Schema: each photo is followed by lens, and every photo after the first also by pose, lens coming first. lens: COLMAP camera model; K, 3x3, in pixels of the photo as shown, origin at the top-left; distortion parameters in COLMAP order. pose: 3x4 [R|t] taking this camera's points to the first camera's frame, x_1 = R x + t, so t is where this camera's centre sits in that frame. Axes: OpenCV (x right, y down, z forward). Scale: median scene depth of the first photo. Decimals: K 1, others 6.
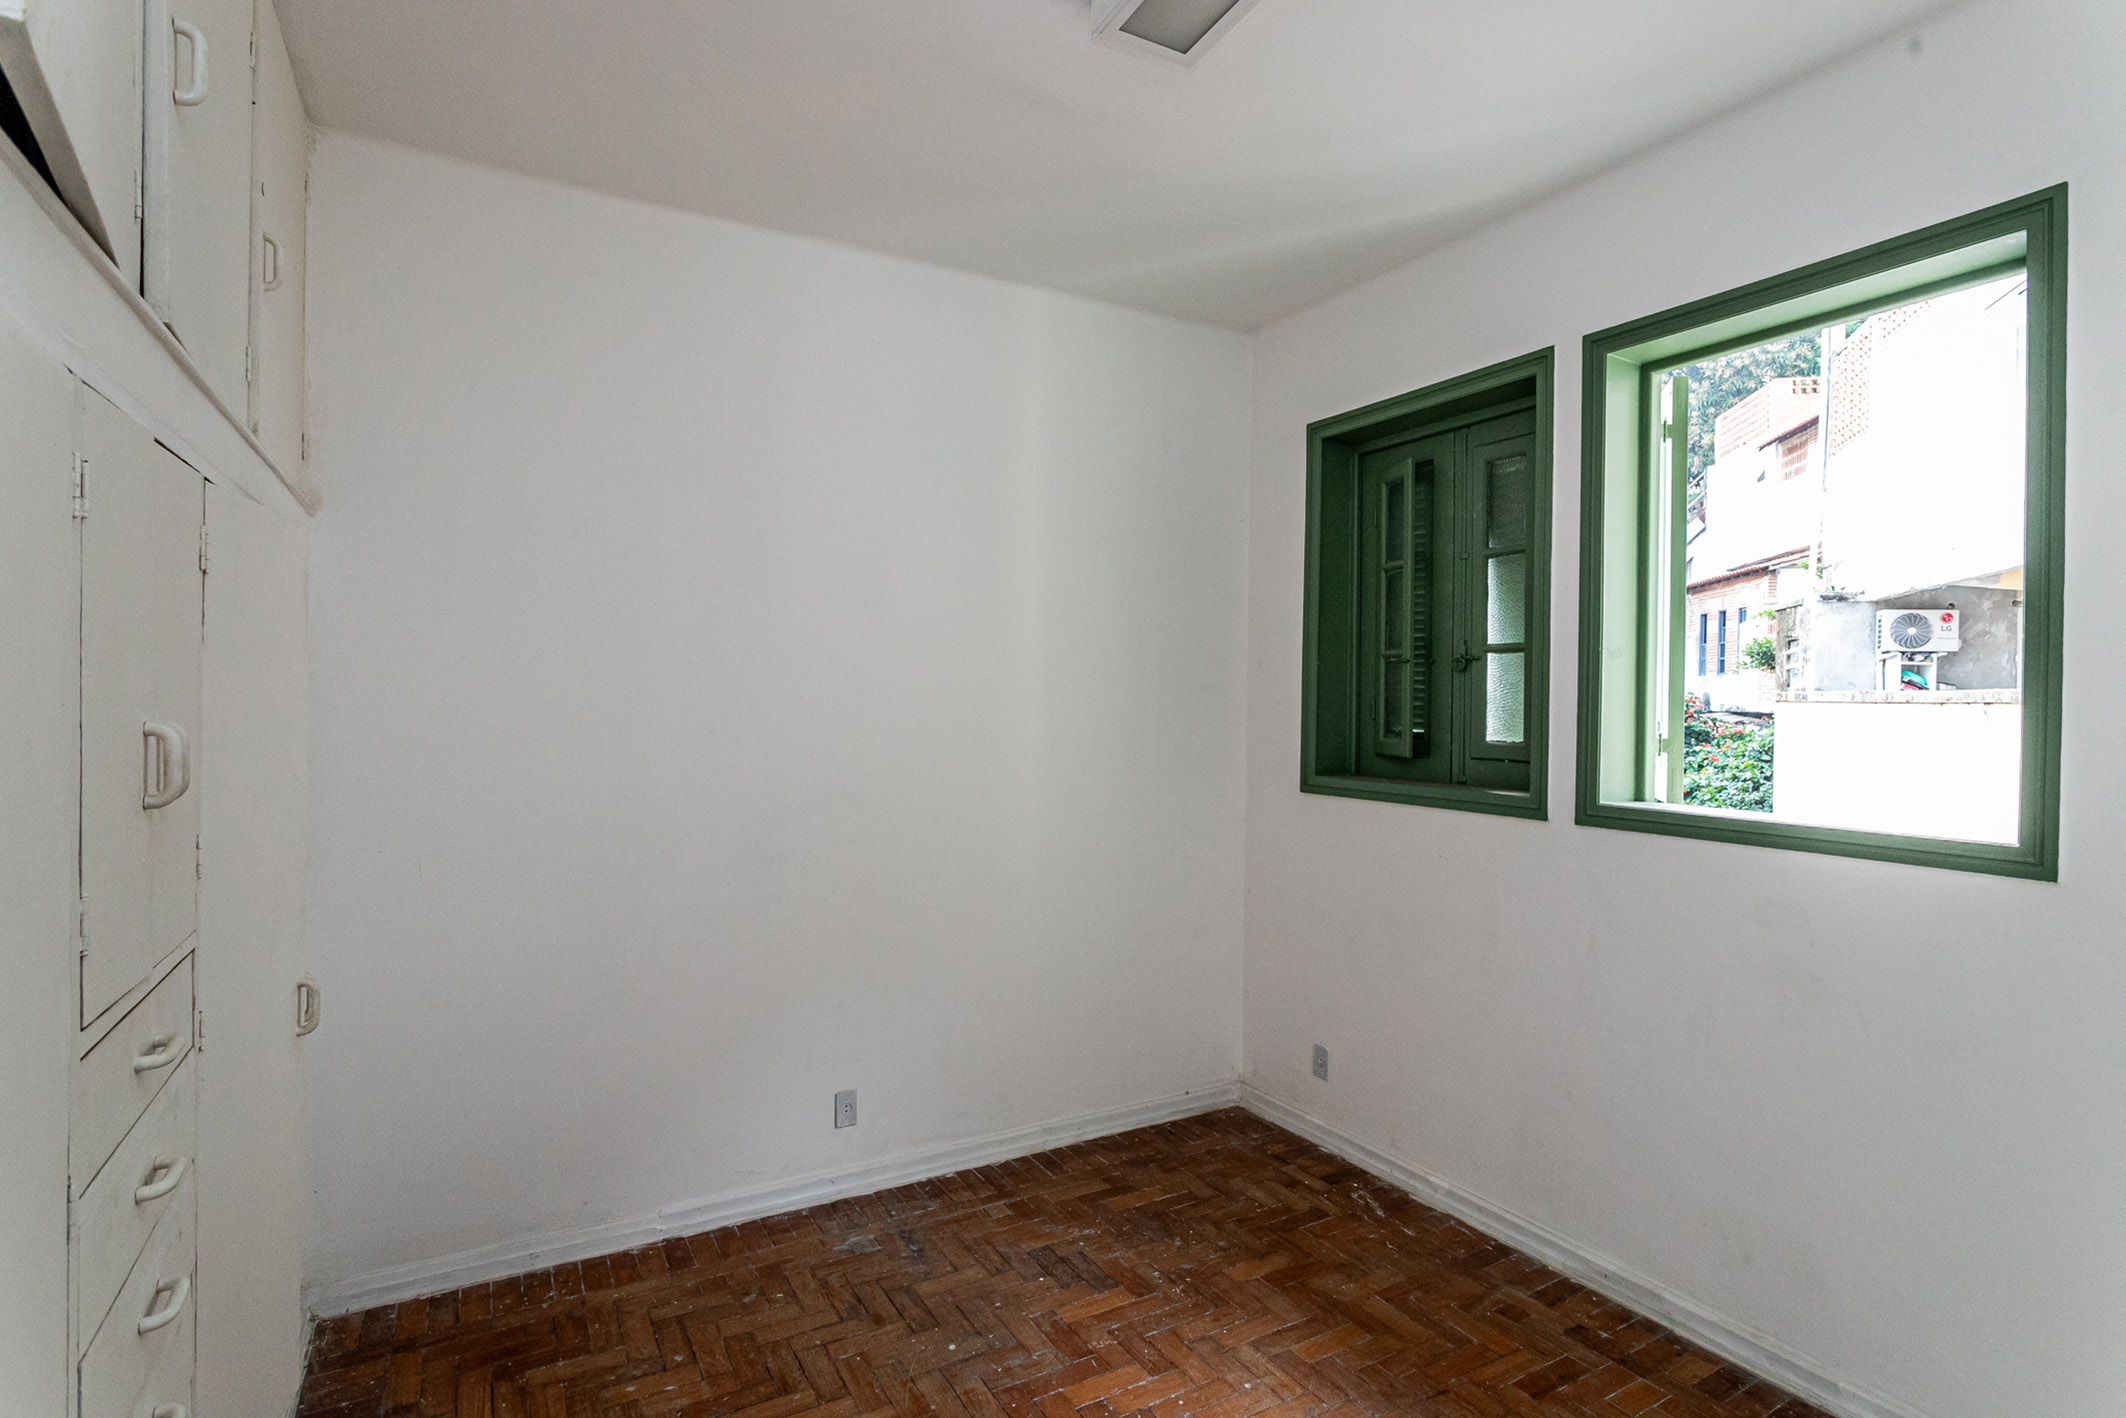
lens RADIAL K [[1066.1, 0, 1064.1], [0, 1066.1, 696.8], [0, 0, 1]] dist [-0.011344, 0.000707]
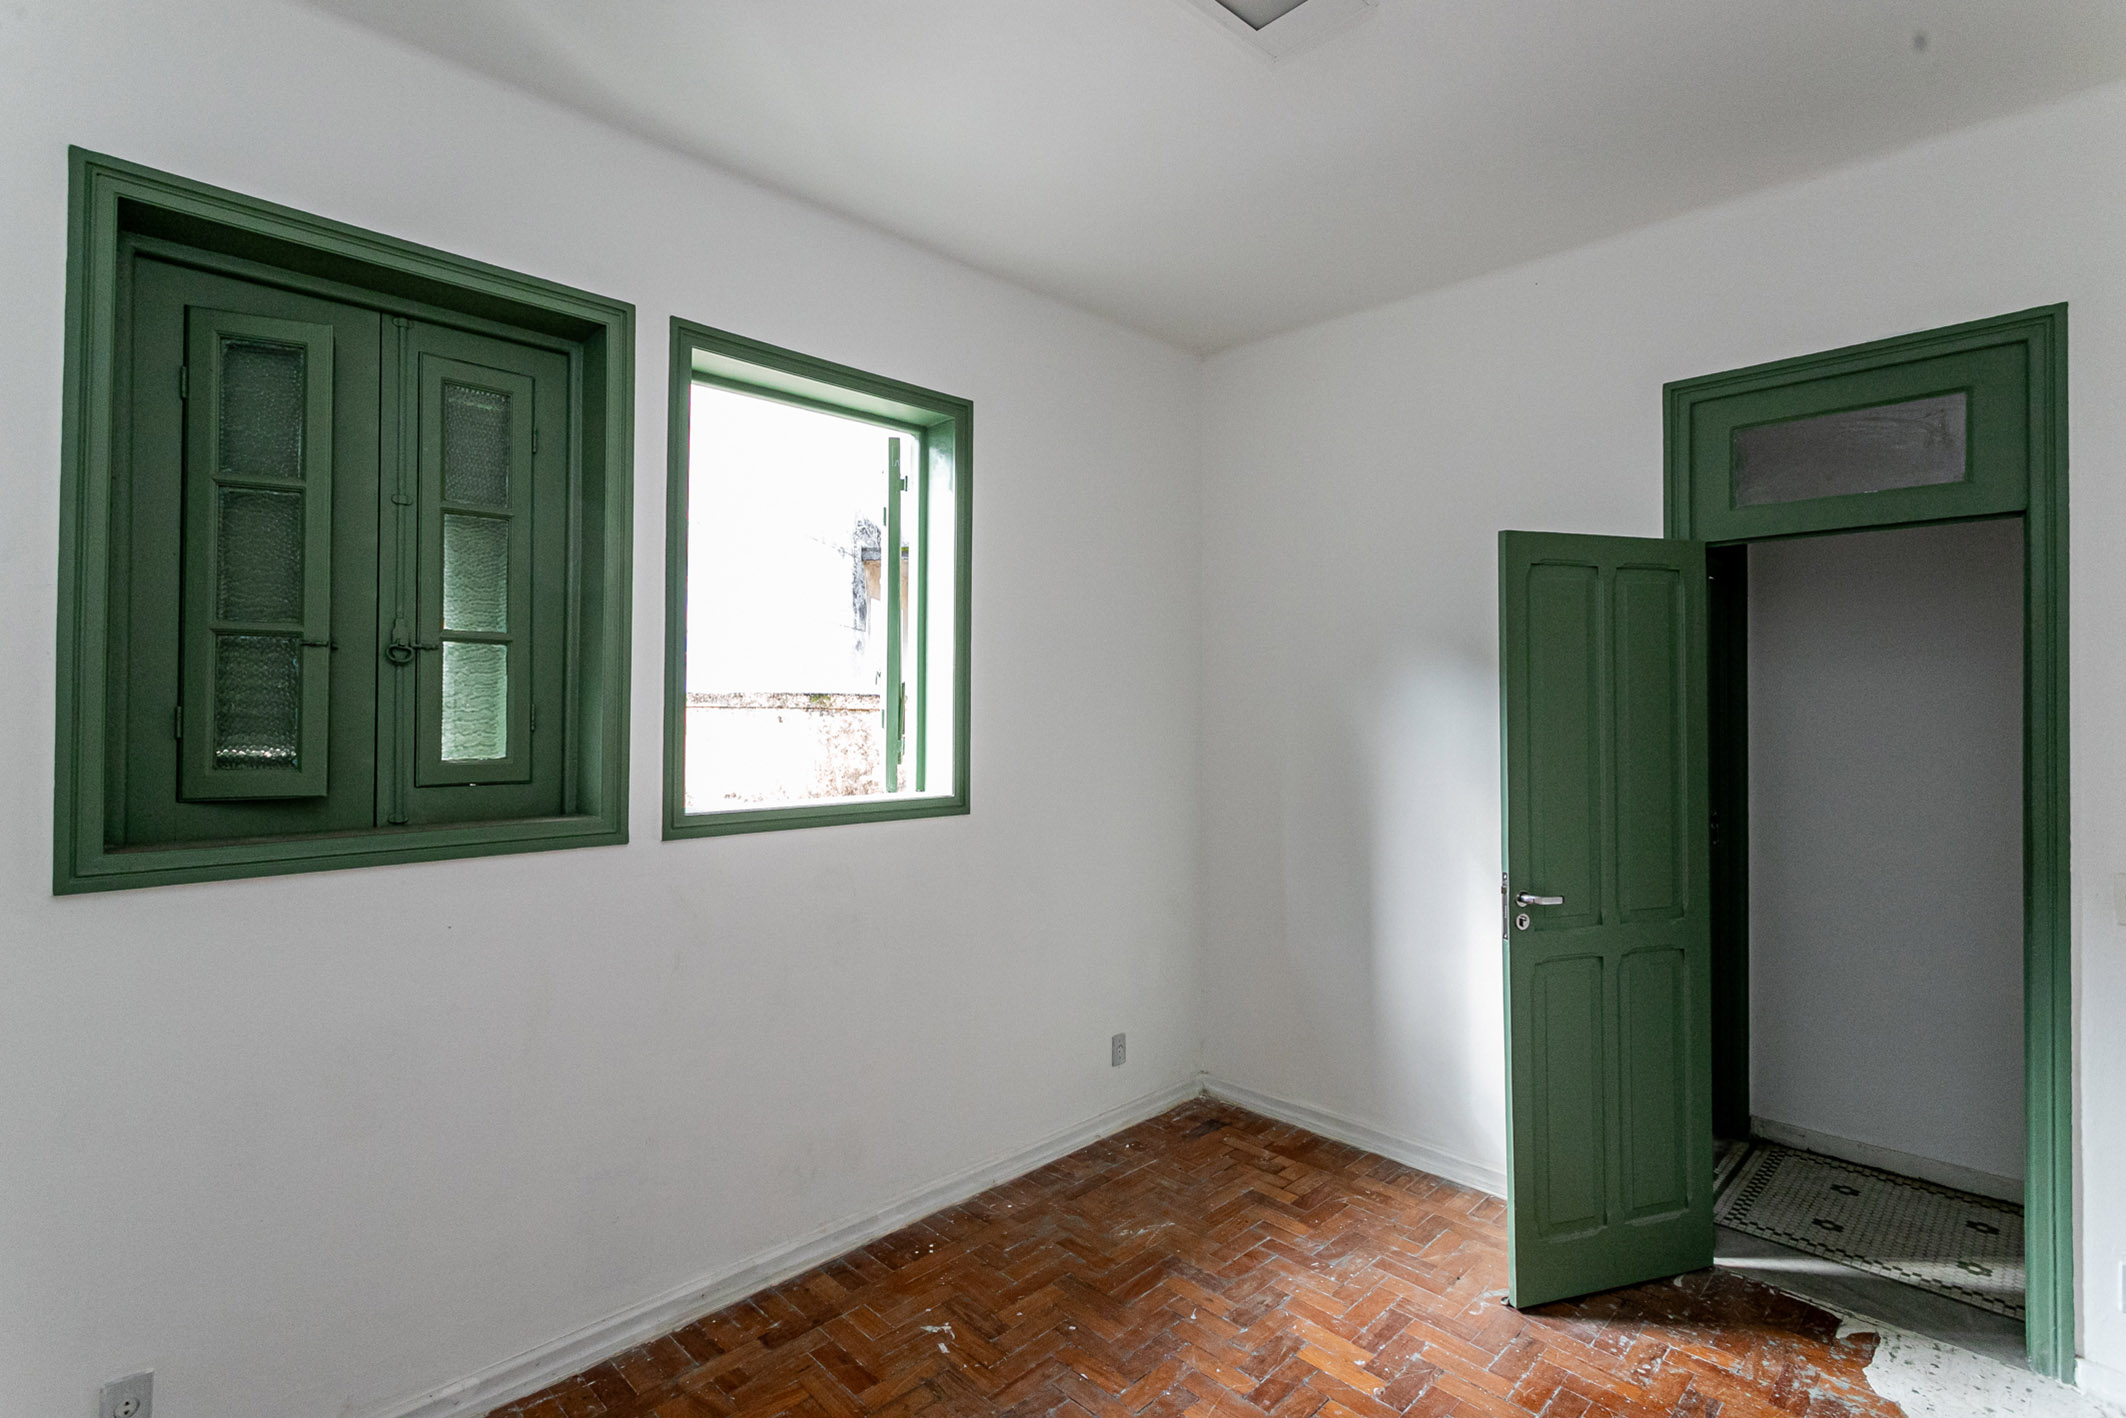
lens RADIAL K [[1003.6, 0, 1065.1], [0, 1003.6, 699.7], [0, 0, 1]] dist [0.001559, 0.001198]
pose [[-0.270324, -0.002615, 0.962766, -0.442509], [-0.008762, 0.999962, 0.000256, -0.005731], [-0.962729, -0.008367, -0.270337, 0.880972]]
